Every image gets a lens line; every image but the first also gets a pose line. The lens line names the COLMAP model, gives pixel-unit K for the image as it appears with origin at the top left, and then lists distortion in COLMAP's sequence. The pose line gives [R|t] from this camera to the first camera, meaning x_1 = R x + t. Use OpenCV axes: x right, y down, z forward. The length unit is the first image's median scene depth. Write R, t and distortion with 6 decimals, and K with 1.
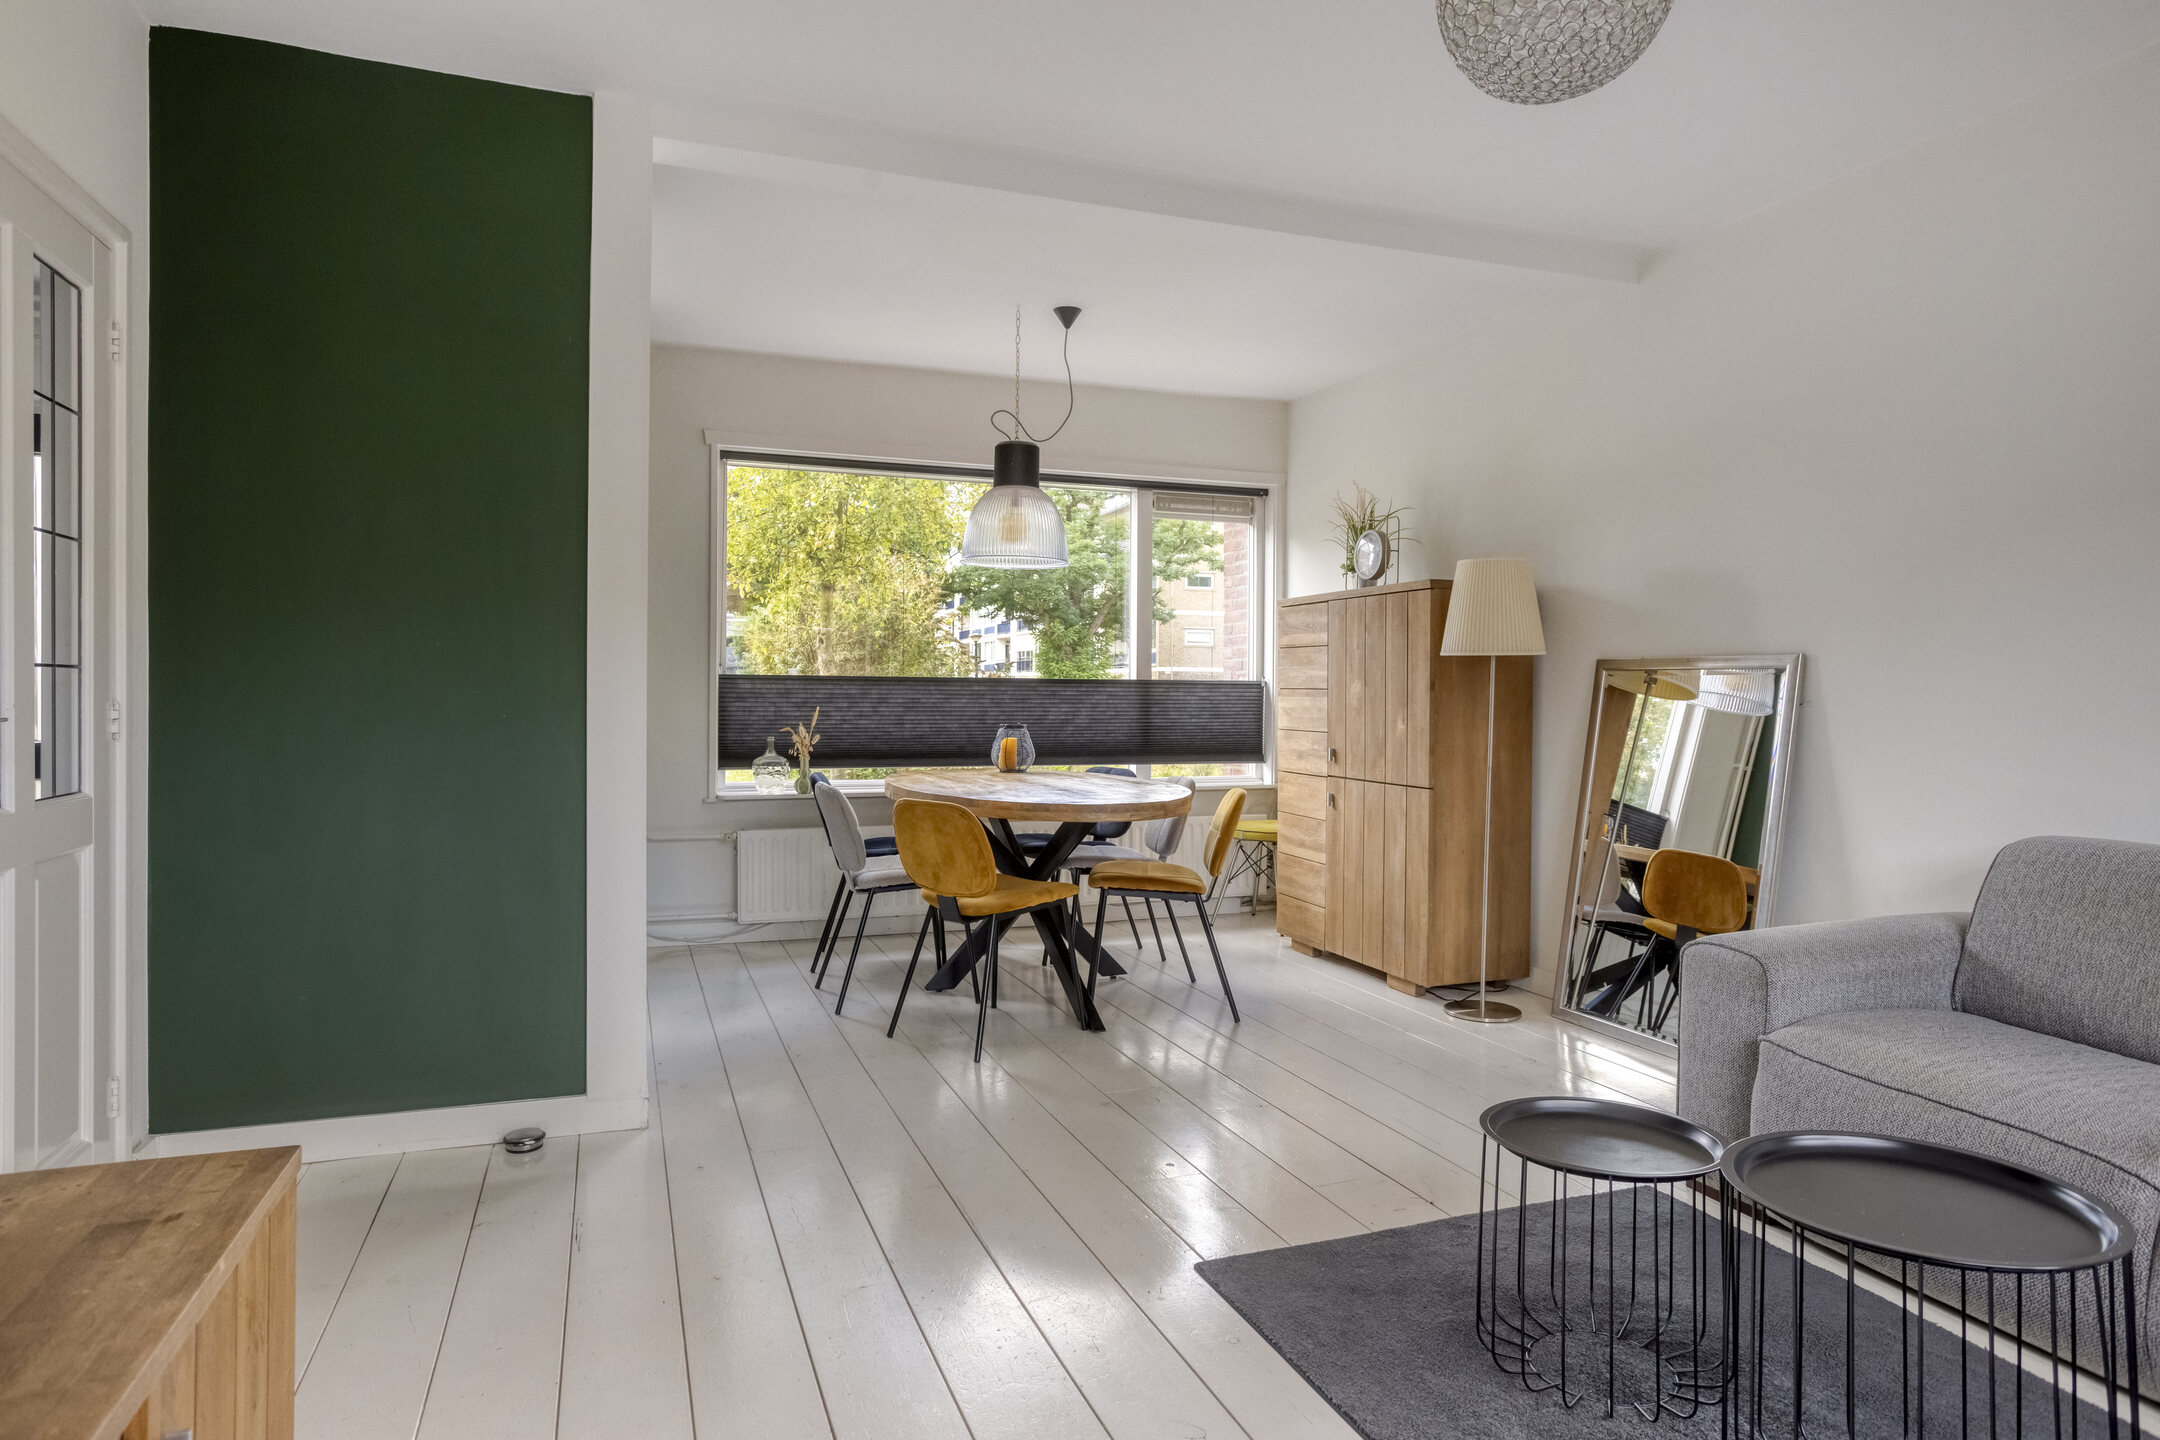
lens RADIAL K [[1270.2, 0, 1075.1], [0, 1270.2, 692.7], [0, 0, 1]] dist [-0.002136, -0.000012]
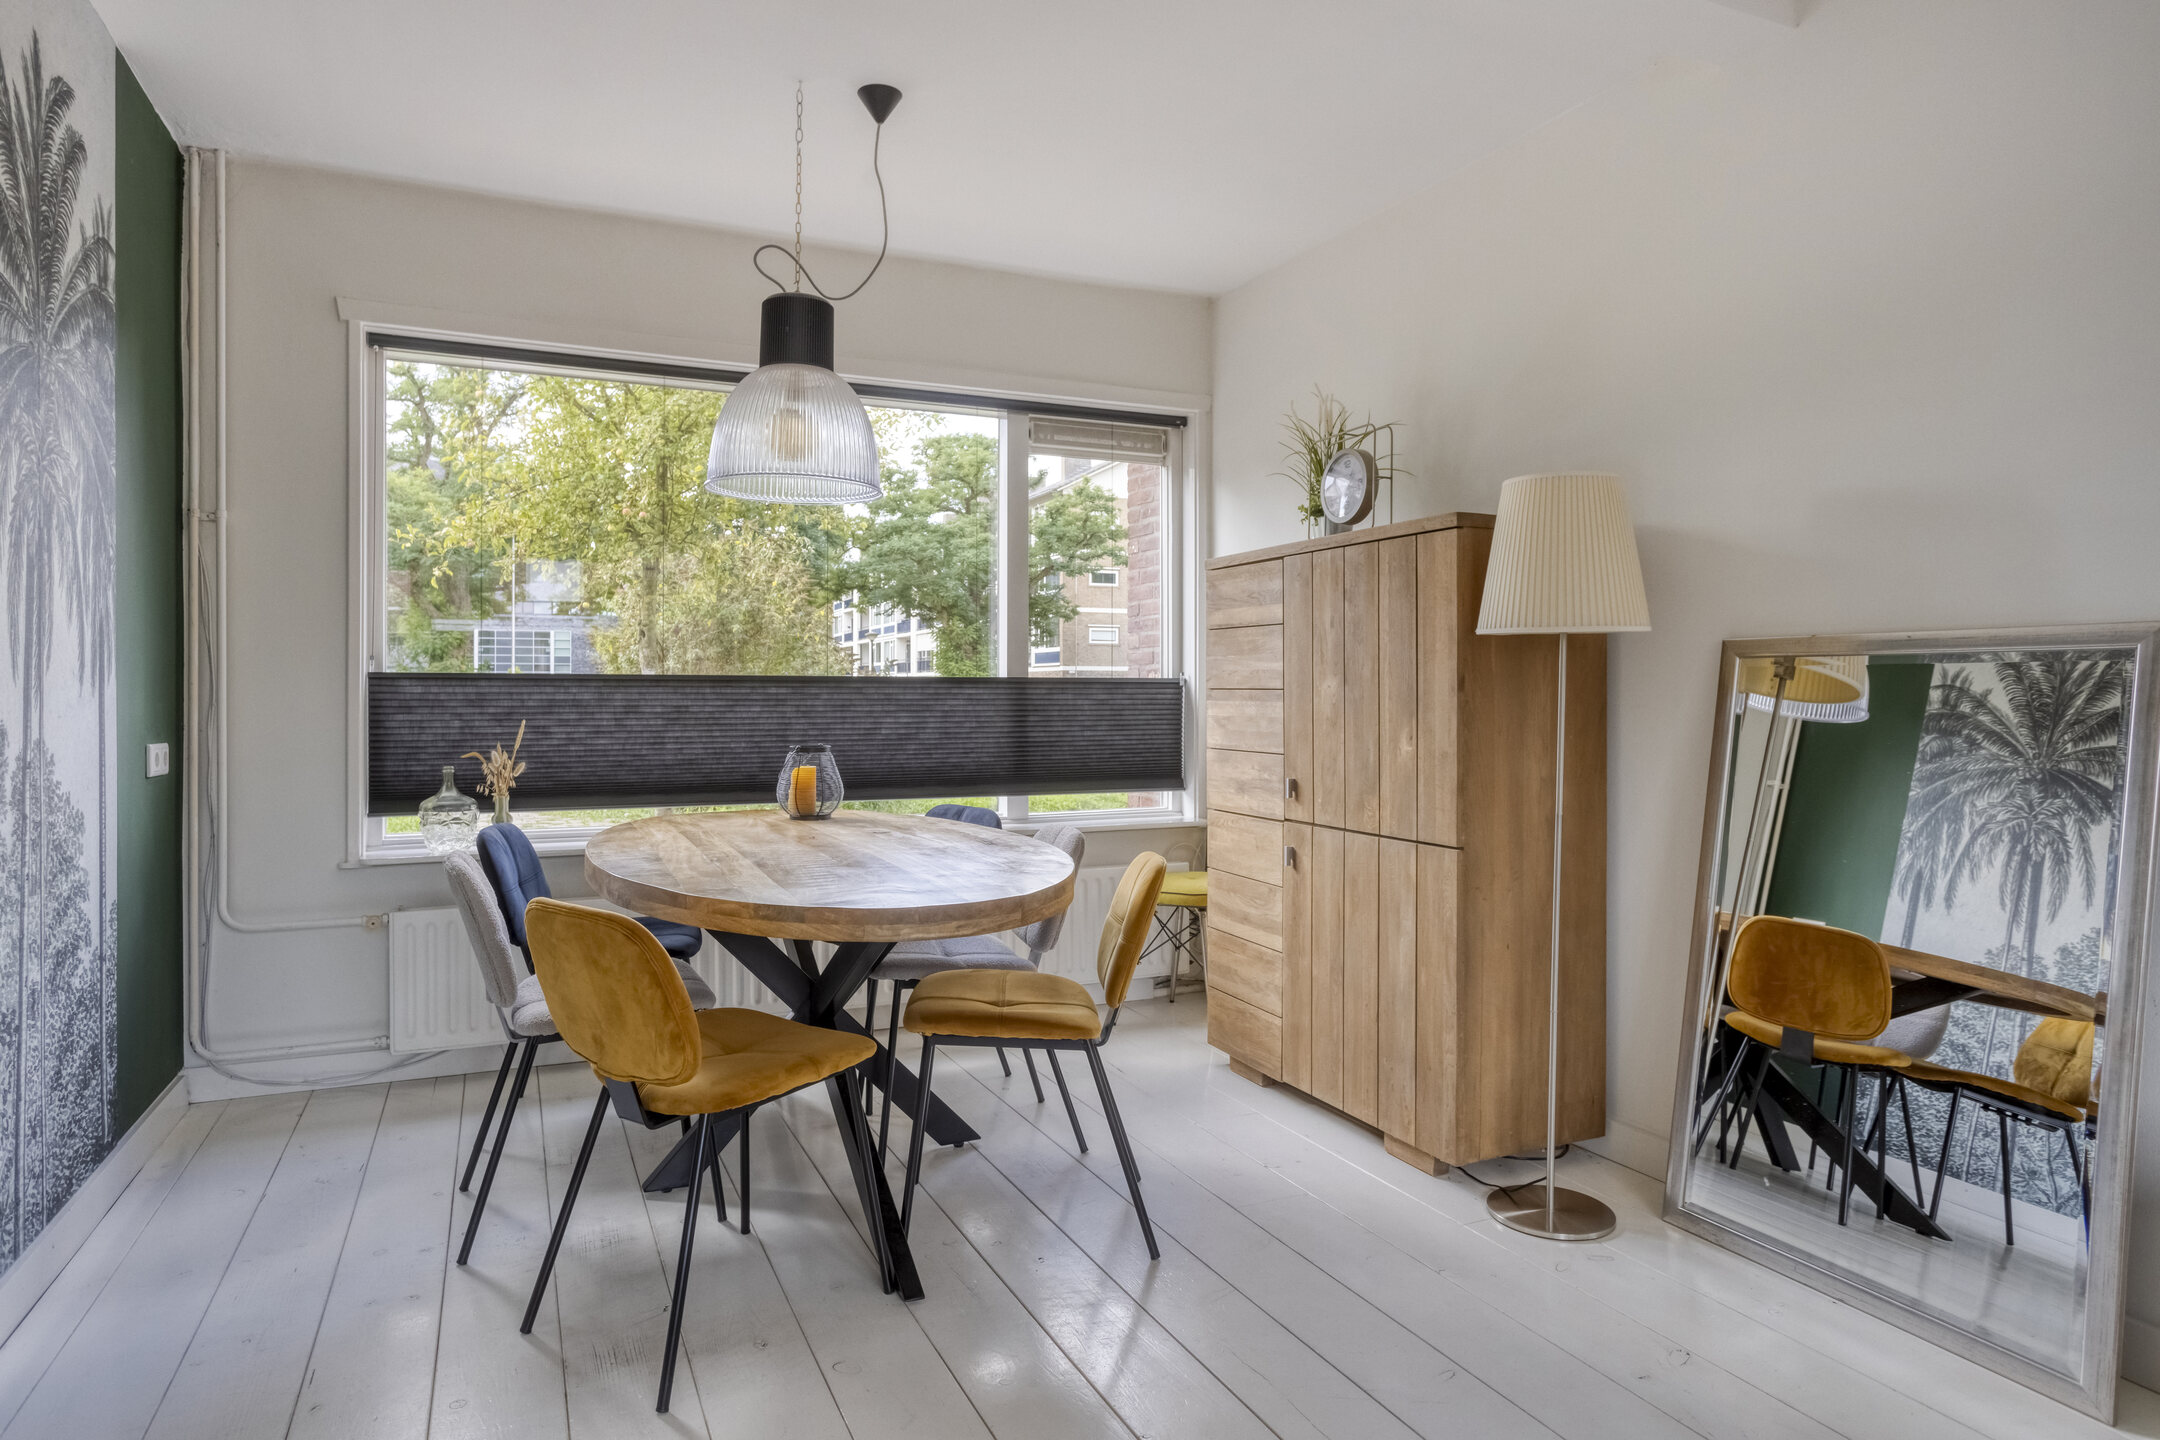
lens RADIAL K [[1270.2, 0, 1075.1], [0, 1270.2, 692.7], [0, 0, 1]] dist [-0.002136, -0.000012]
pose [[0.997247, -0.006172, 0.073887, 0.038149], [0.006157, 0.999981, 0.000440, -0.001894], [-0.073889, 0.000016, 0.997266, 0.323258]]
